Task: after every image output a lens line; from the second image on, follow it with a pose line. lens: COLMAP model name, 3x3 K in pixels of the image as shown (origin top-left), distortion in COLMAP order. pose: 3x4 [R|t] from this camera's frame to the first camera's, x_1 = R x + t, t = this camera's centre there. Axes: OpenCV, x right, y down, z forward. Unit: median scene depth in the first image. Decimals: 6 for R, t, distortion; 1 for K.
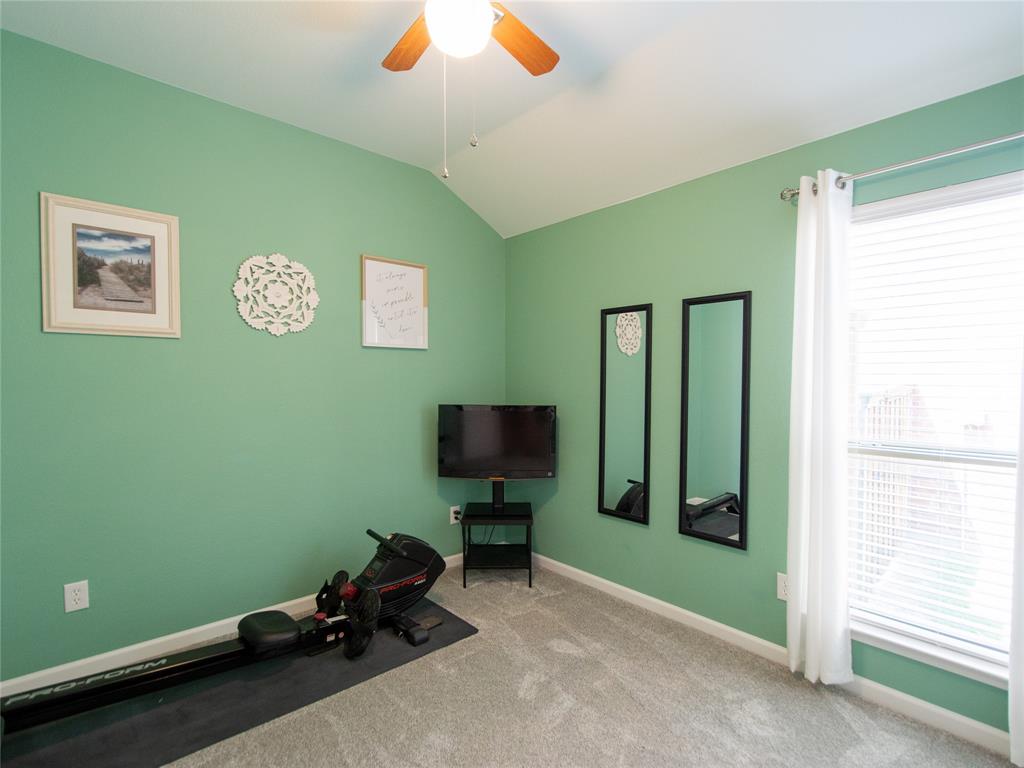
lens RADIAL K [[503.5, 0, 511.6], [0, 503.5, 385.2], [0, 0, 1]] dist [0.016402, -0.006231]
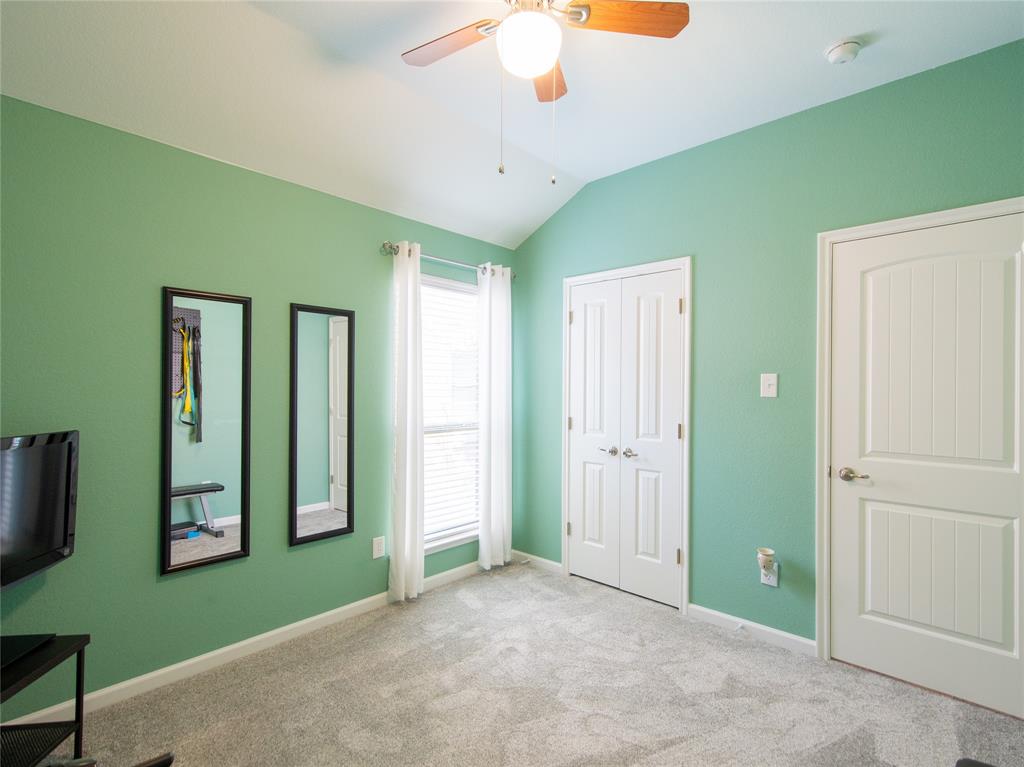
lens RADIAL K [[503.5, 0, 512.5], [0, 503.5, 385.8], [0, 0, 1]] dist [0.016402, -0.006231]
pose [[-0.099298, 0.001522, 0.995057, -0.688769], [0.009050, 0.999959, -0.000627, -0.007038], [-0.995017, 0.008943, -0.099307, 0.700224]]
